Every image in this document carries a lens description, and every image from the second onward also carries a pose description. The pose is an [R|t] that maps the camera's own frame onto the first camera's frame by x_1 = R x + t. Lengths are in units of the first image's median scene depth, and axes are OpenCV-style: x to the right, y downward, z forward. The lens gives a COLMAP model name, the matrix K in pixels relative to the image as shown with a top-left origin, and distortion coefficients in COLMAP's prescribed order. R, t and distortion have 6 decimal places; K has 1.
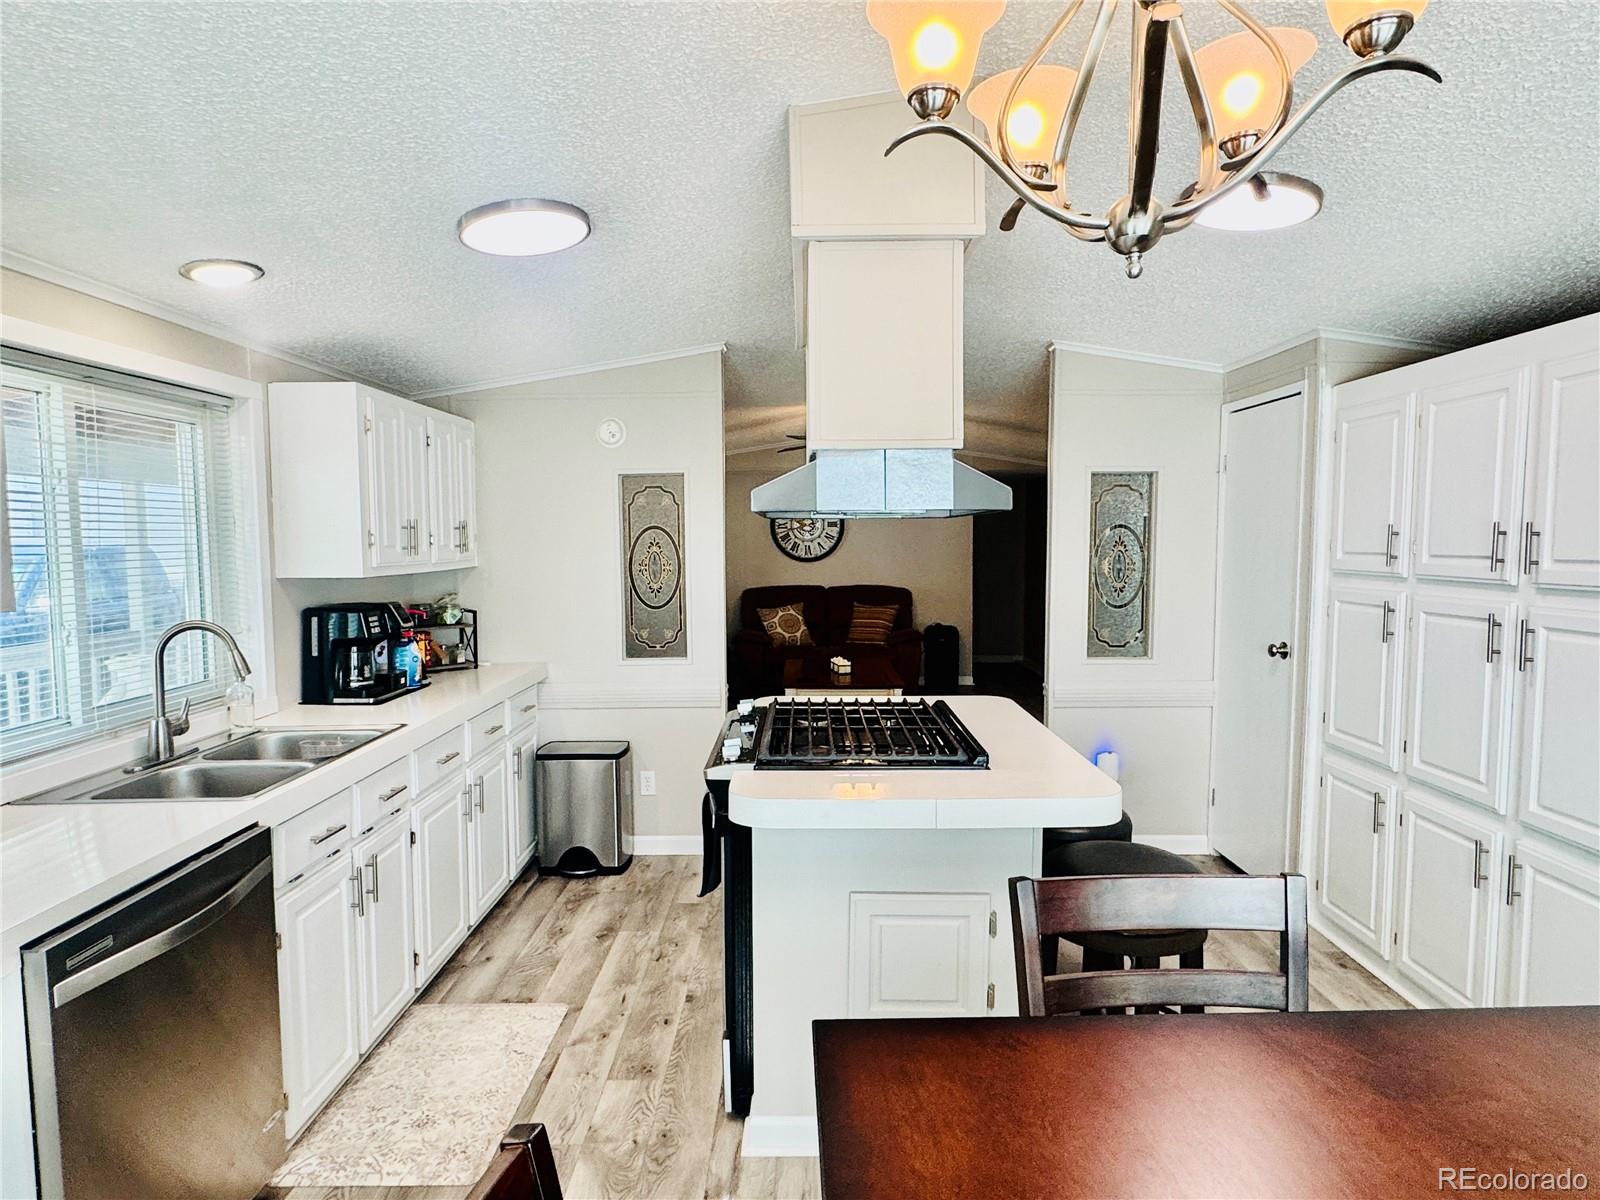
lens RADIAL K [[923.6, 0, 804.1], [0, 923.6, 599.9], [0, 0, 1]] dist [-0.001171, -0.001315]
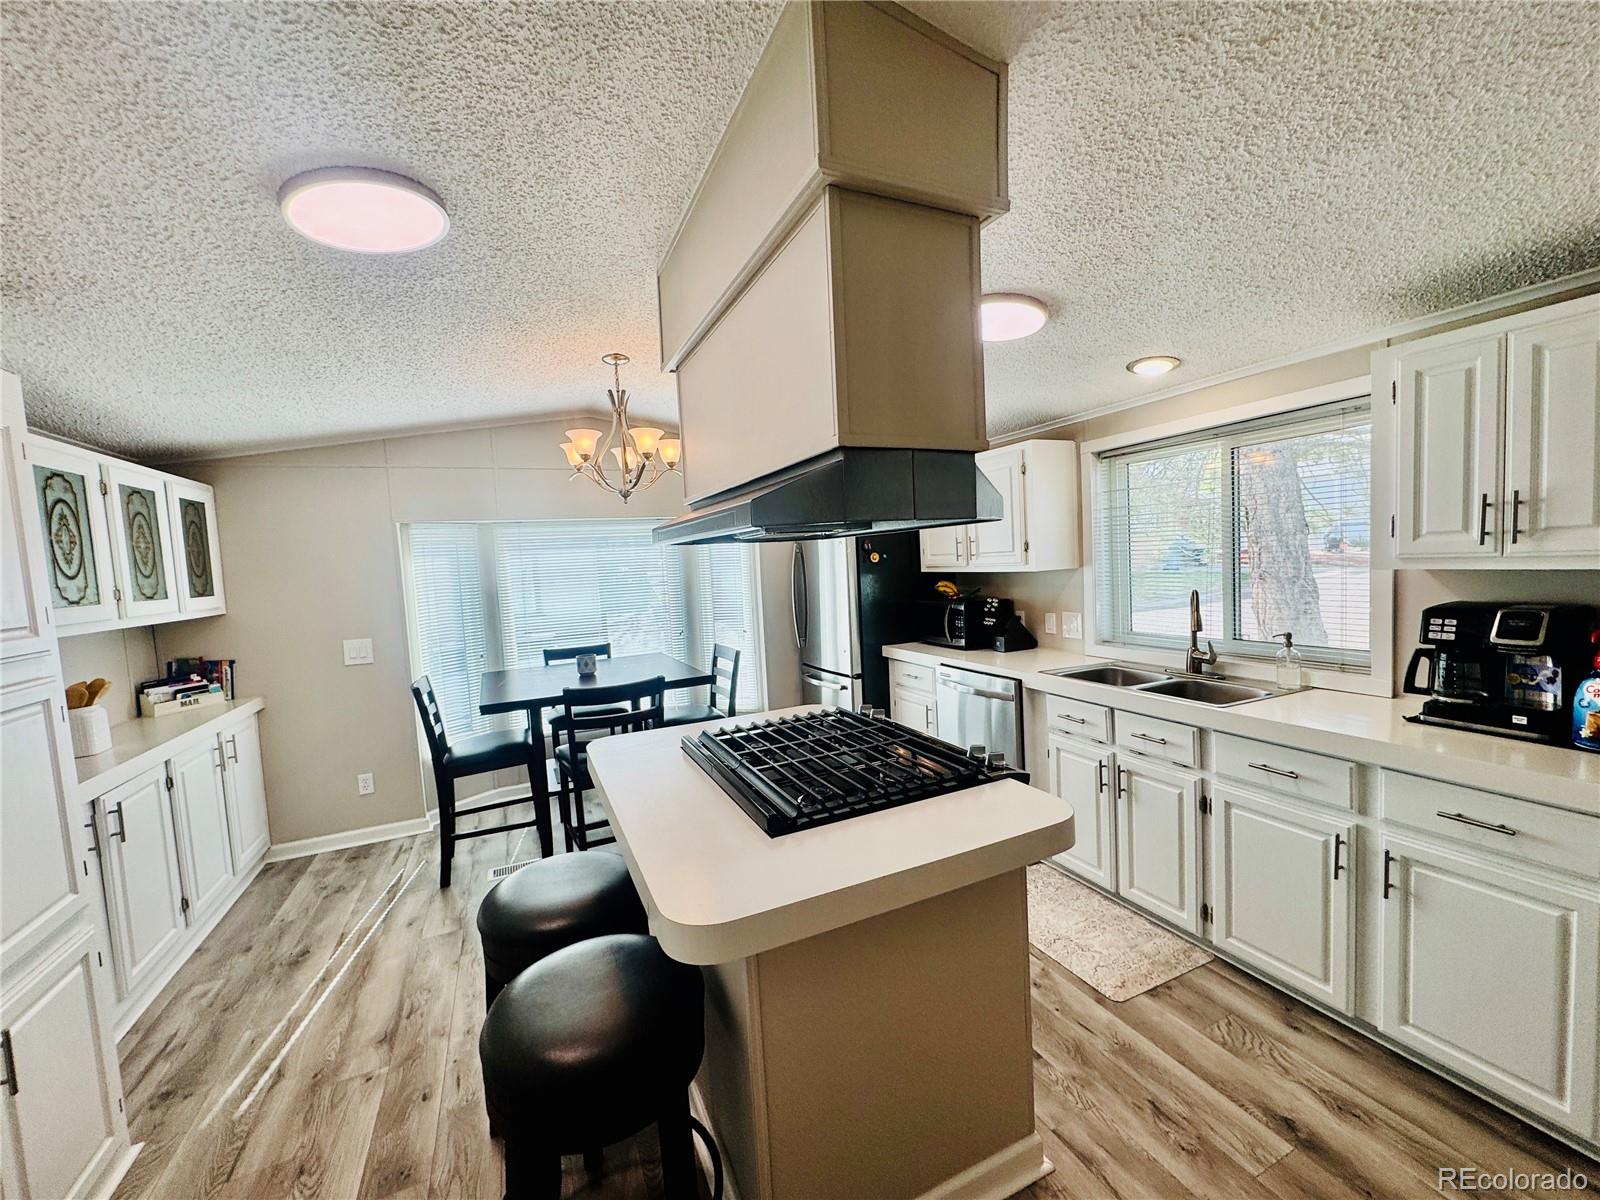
lens RADIAL K [[636.5, 0, 802.1], [0, 636.5, 600.4], [0, 0, 1]] dist [-0.002044, -0.000196]
pose [[-0.905583, 0.081112, -0.416342, 0.300180], [0.026491, 0.990445, 0.135338, -0.097936], [0.423341, 0.111531, -0.899079, 1.391010]]
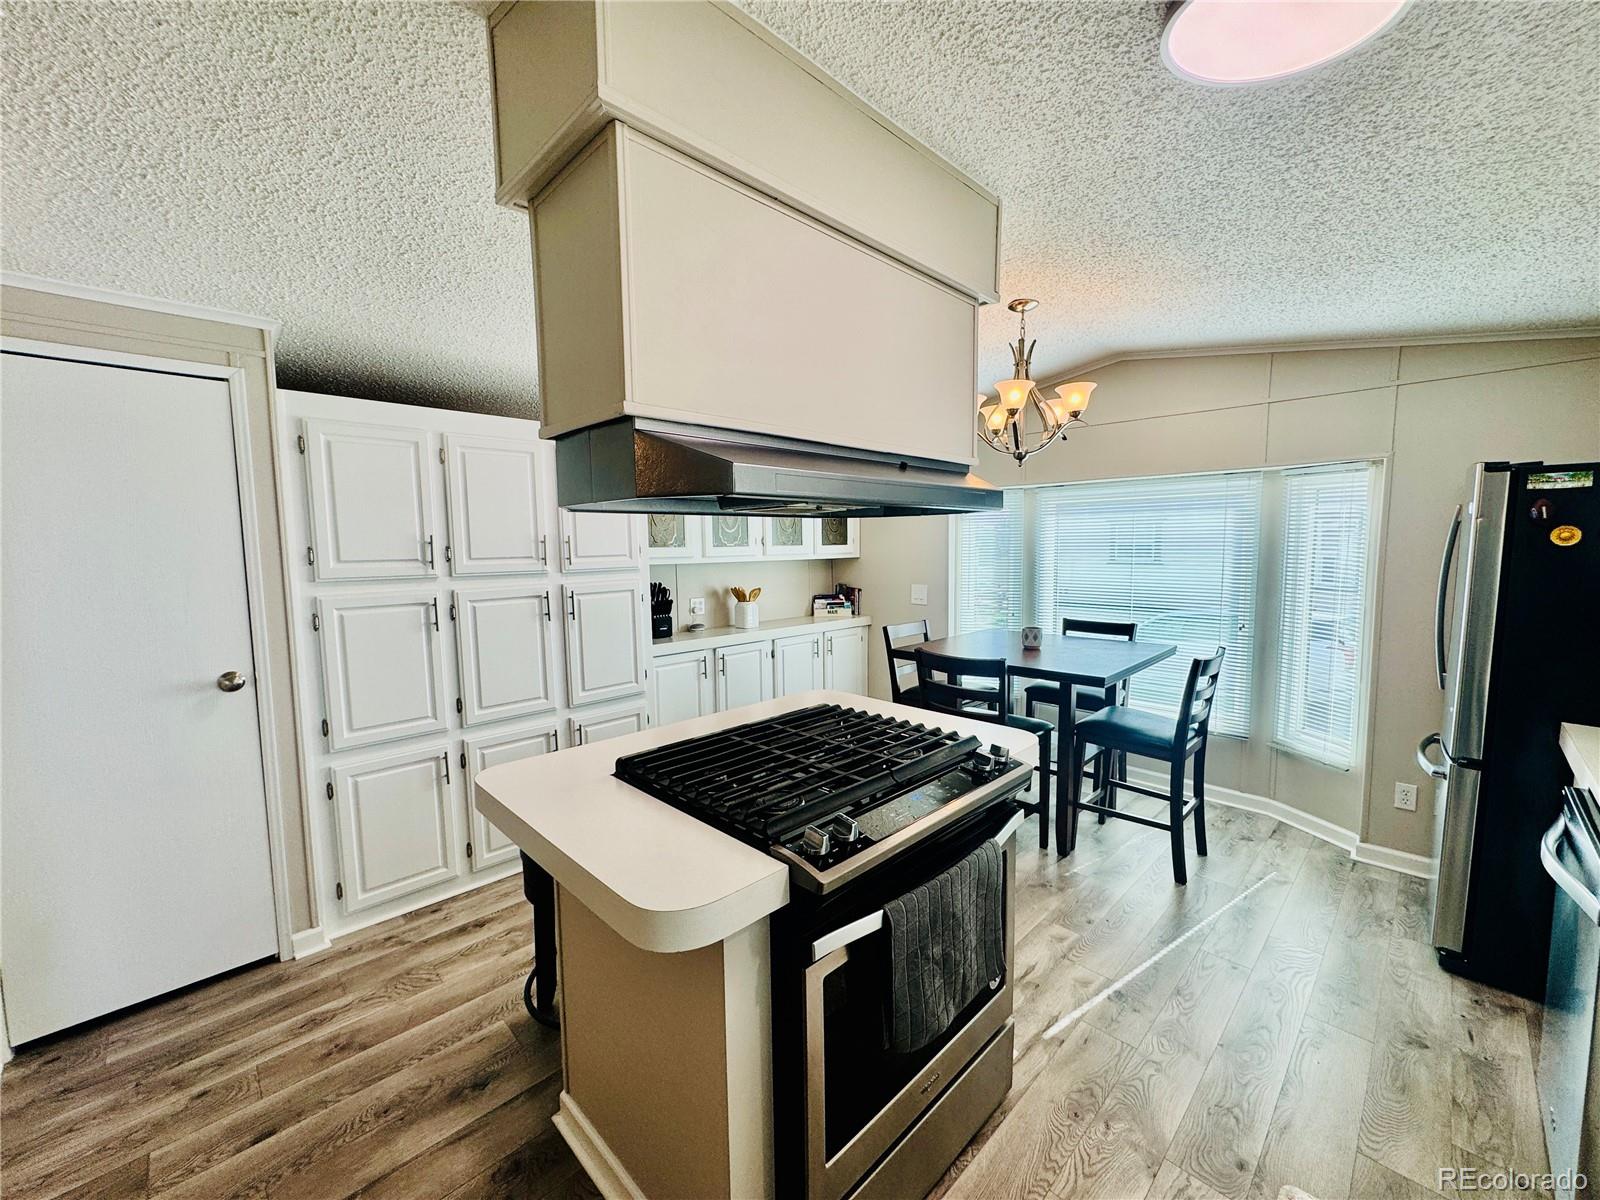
lens RADIAL K [[636.5, 0, 802.0], [0, 636.5, 599.9], [0, 0, 1]] dist [-0.002044, -0.000196]
pose [[-0.700251, -0.050747, 0.712091, -0.313427], [0.067308, 0.988334, 0.136622, -0.077727], [-0.710717, 0.143599, -0.688666, 1.232938]]
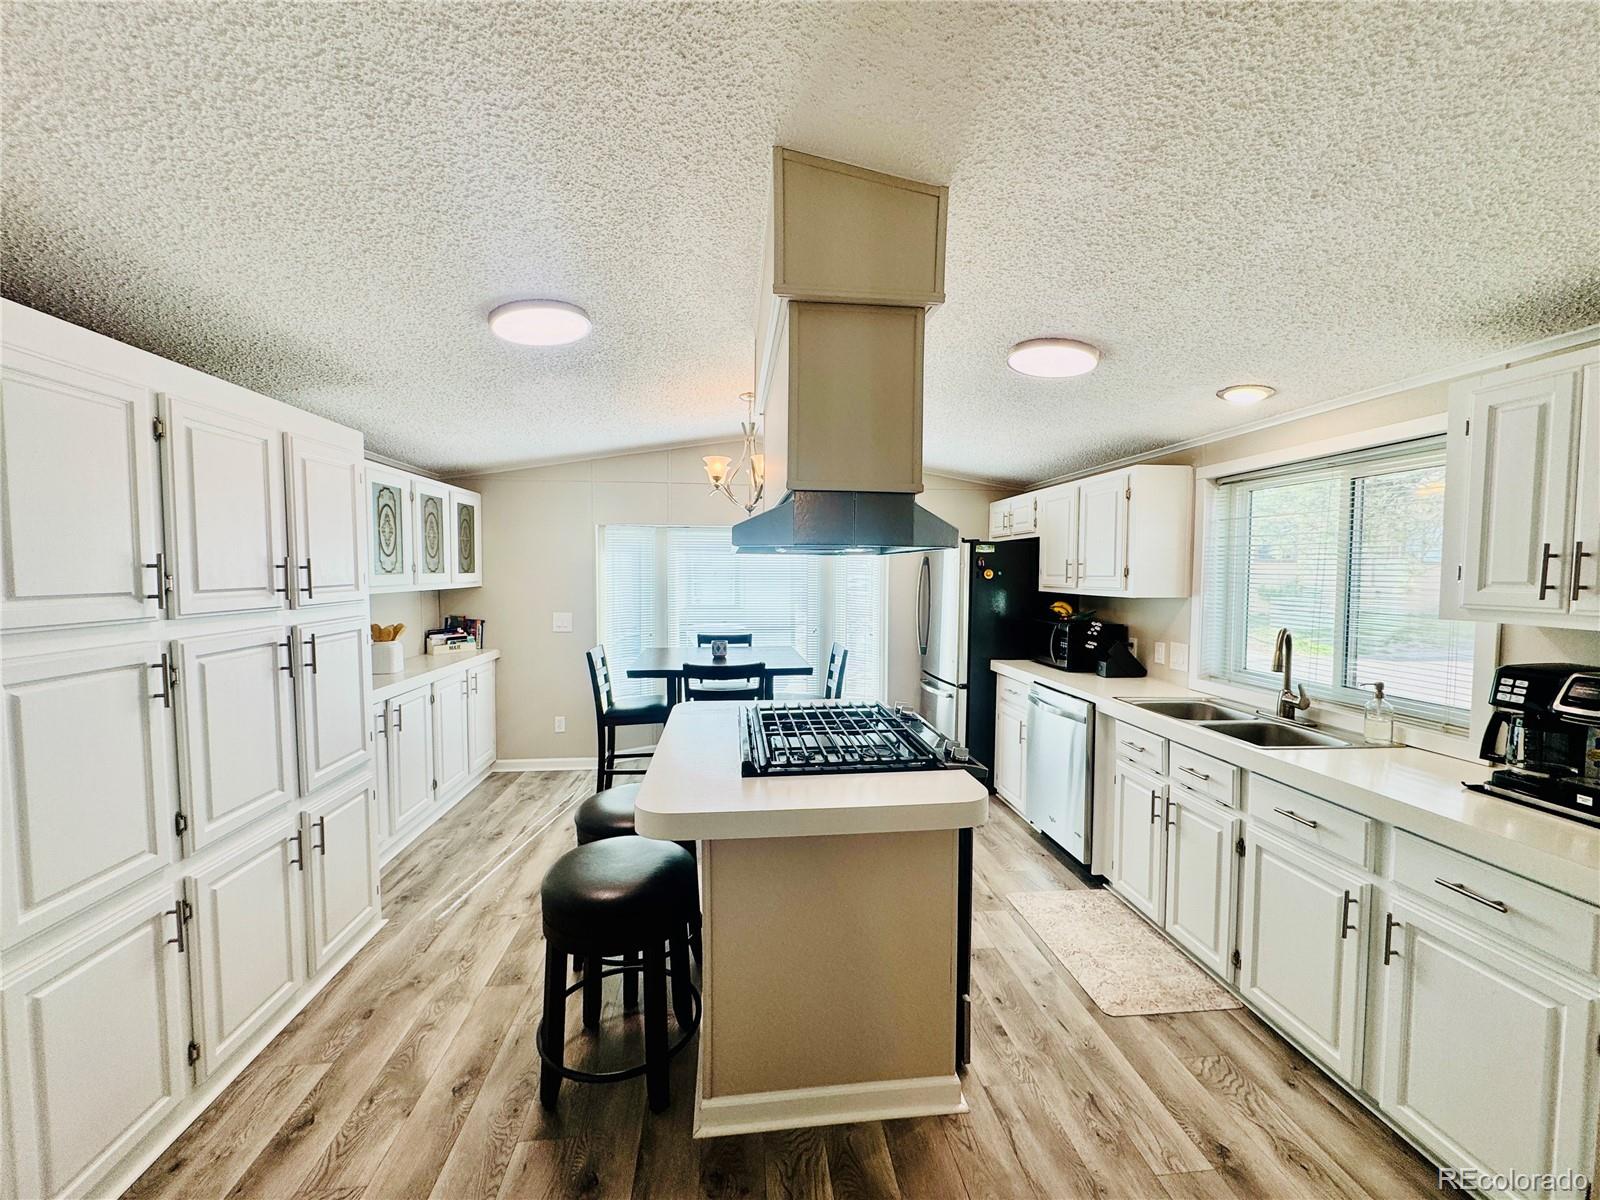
lens RADIAL K [[636.5, 0, 800.5], [0, 636.5, 600.9], [0, 0, 1]] dist [-0.002044, -0.000196]
pose [[-0.993610, 0.005363, -0.112740, 0.163857], [-0.008562, 0.992411, 0.122663, -0.110788], [0.112542, 0.122844, -0.986024, 1.569048]]
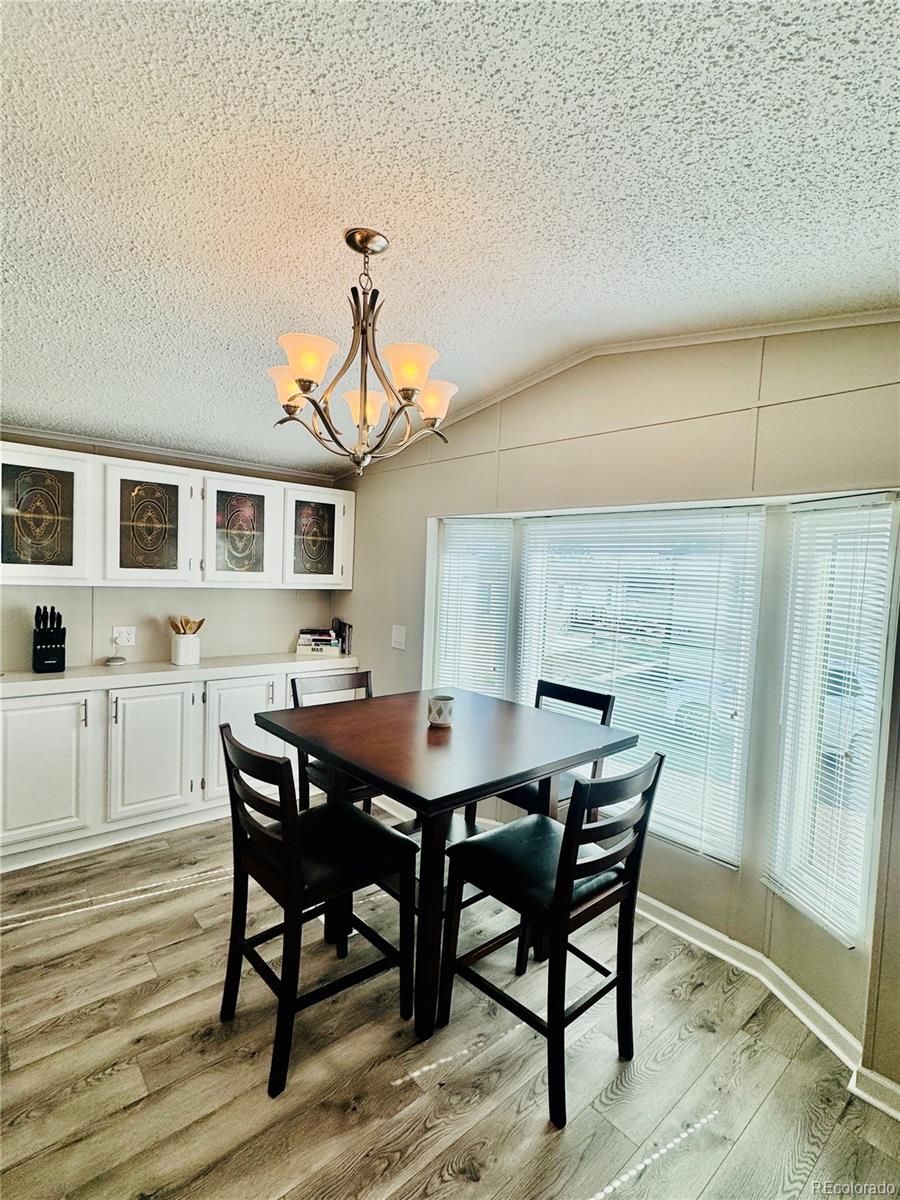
lens RADIAL K [[566.6, 0, 452.7], [0, 566.6, 599.3], [0, 0, 1]] dist [-0.004058, -0.000412]
pose [[-0.660971, -0.060343, 0.747982, -0.361102], [0.014086, 0.995588, 0.092766, -0.047554], [-0.750280, 0.071852, -0.657205, 0.665784]]
